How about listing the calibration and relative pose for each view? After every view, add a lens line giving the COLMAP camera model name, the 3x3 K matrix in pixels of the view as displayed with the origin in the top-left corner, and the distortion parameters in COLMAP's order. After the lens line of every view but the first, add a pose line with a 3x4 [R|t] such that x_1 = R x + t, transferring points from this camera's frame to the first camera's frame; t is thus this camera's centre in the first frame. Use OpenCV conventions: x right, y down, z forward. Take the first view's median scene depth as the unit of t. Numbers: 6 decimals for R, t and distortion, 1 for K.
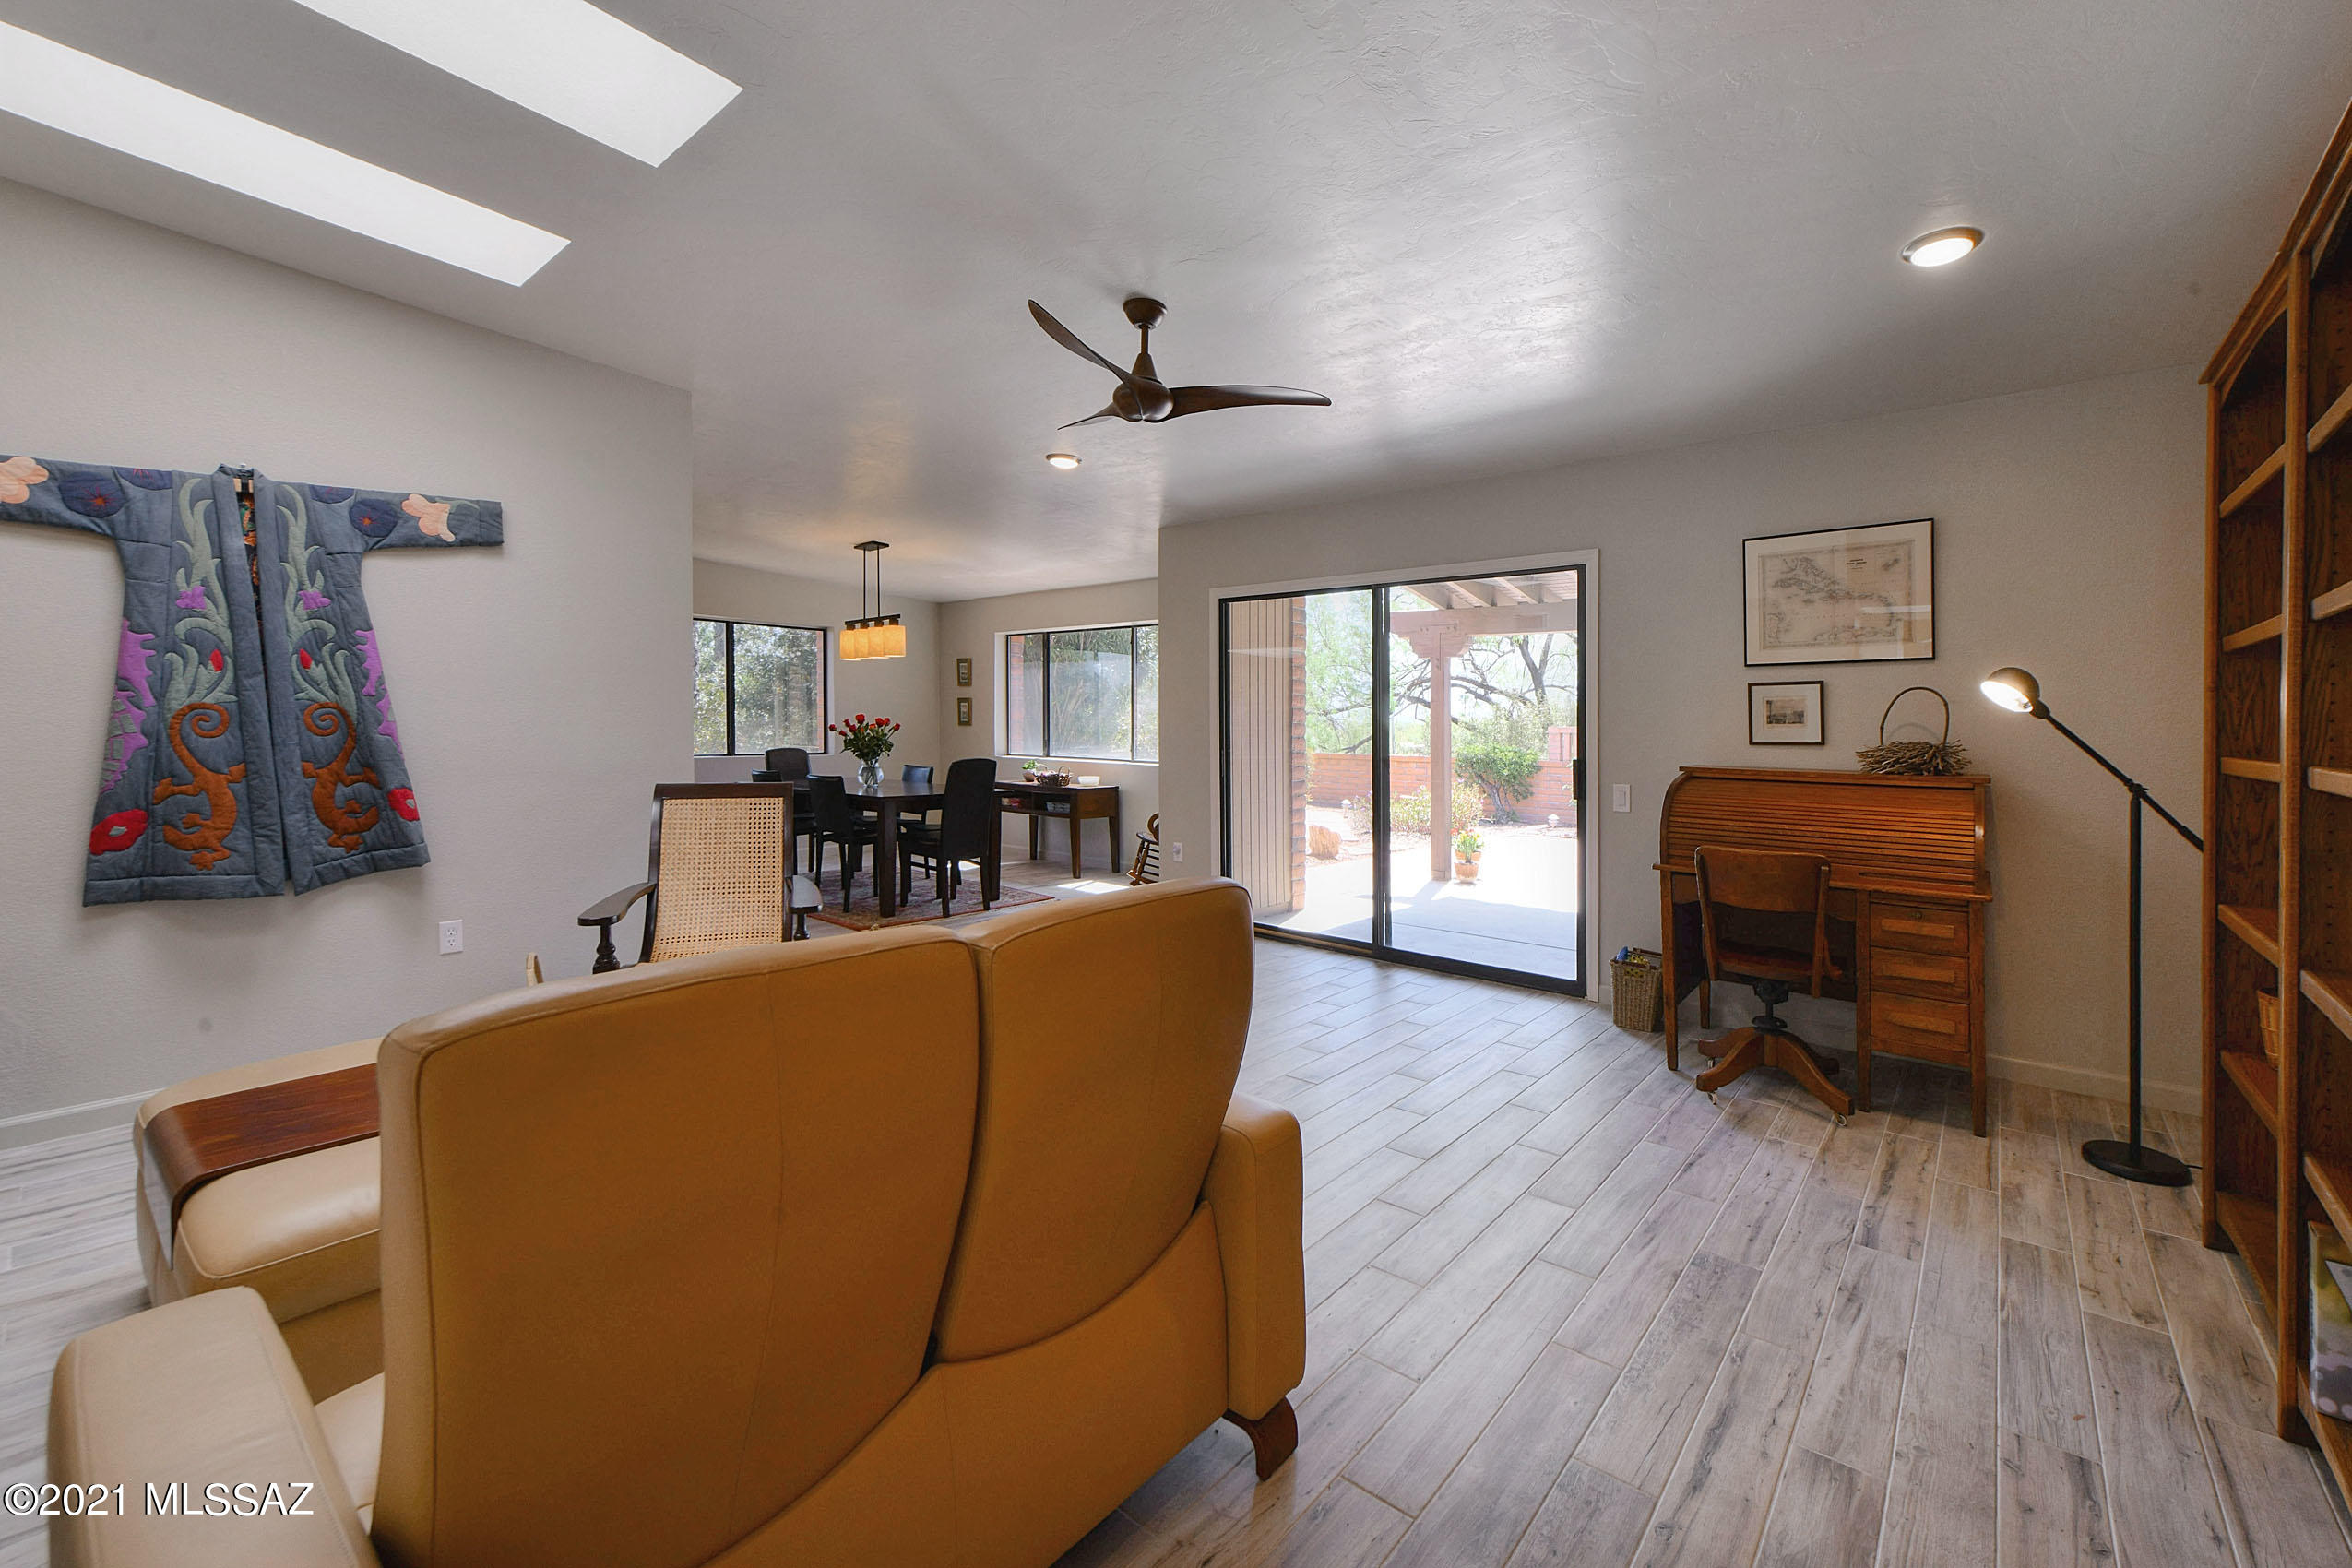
lens RADIAL K [[962.7, 0, 1225.0], [0, 962.7, 780.0], [0, 0, 1]] dist [0.000967, -0.000179]
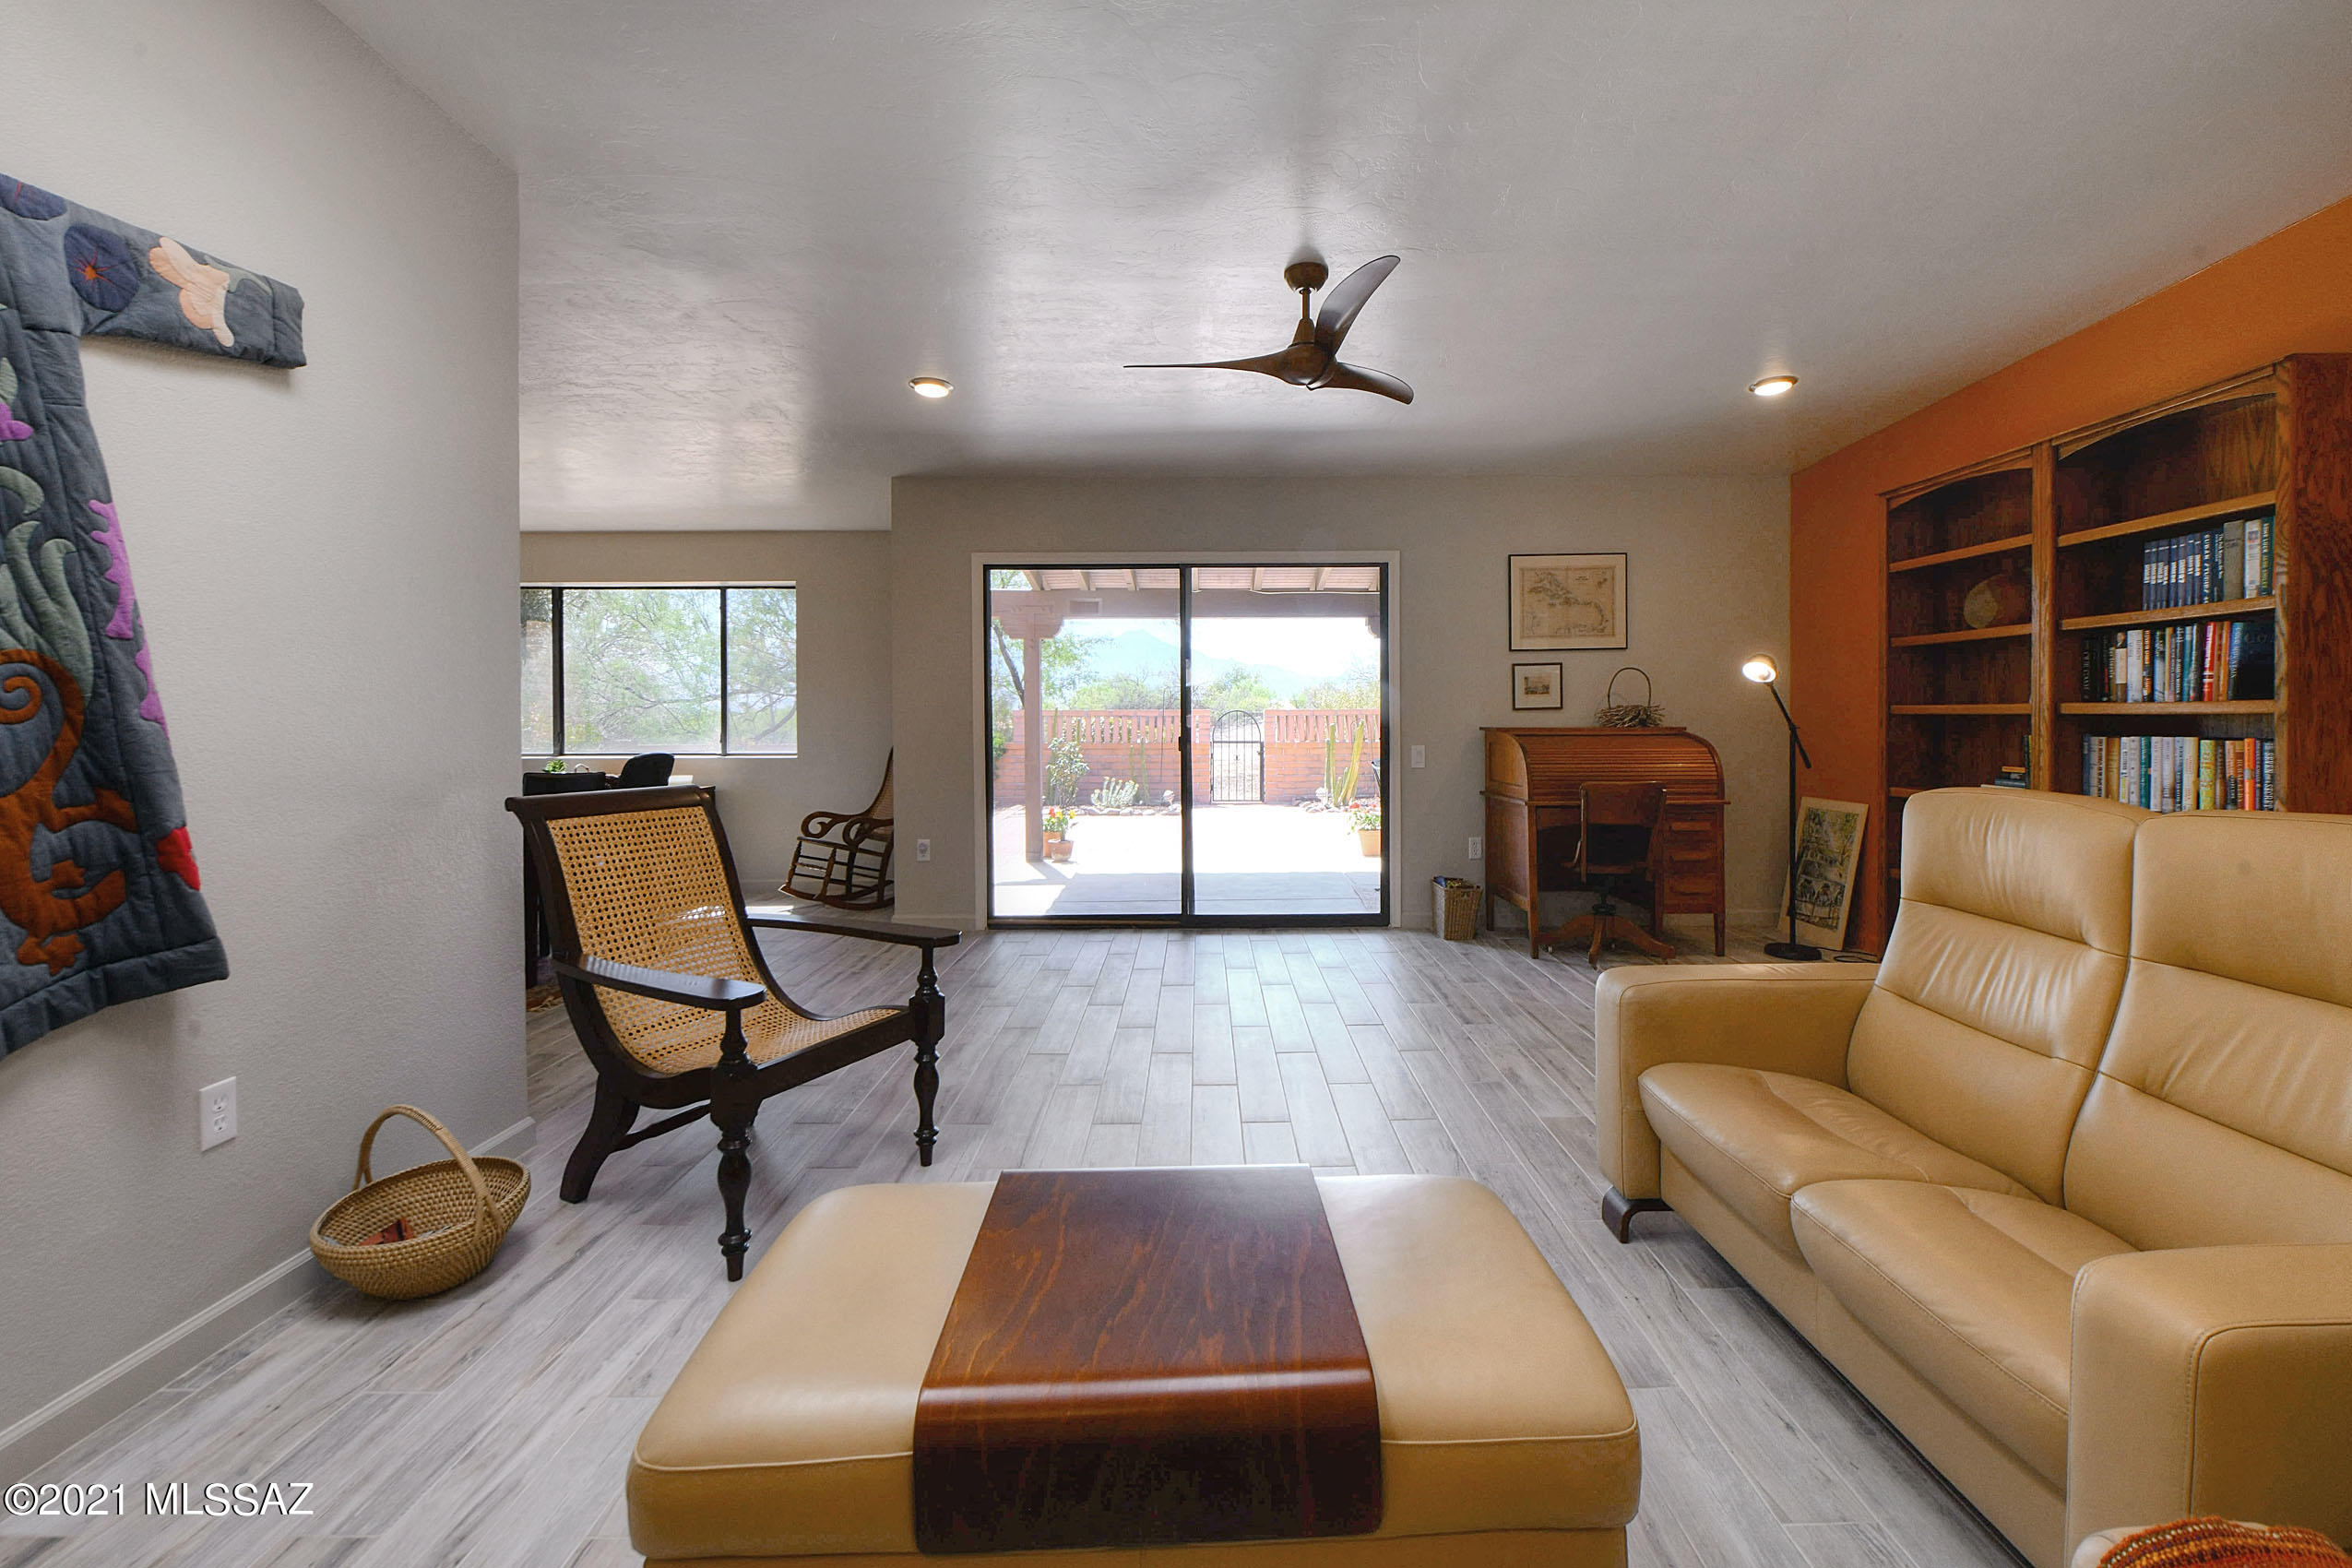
lens RADIAL K [[982.5, 0, 1194.4], [0, 982.5, 768.9], [0, 0, 1]] dist [-0.000141, 0.000109]
pose [[0.772402, -0.051217, 0.633065, -0.754930], [0.052007, 0.998496, 0.017328, -0.003033], [-0.633001, 0.019540, 0.773904, 0.269558]]
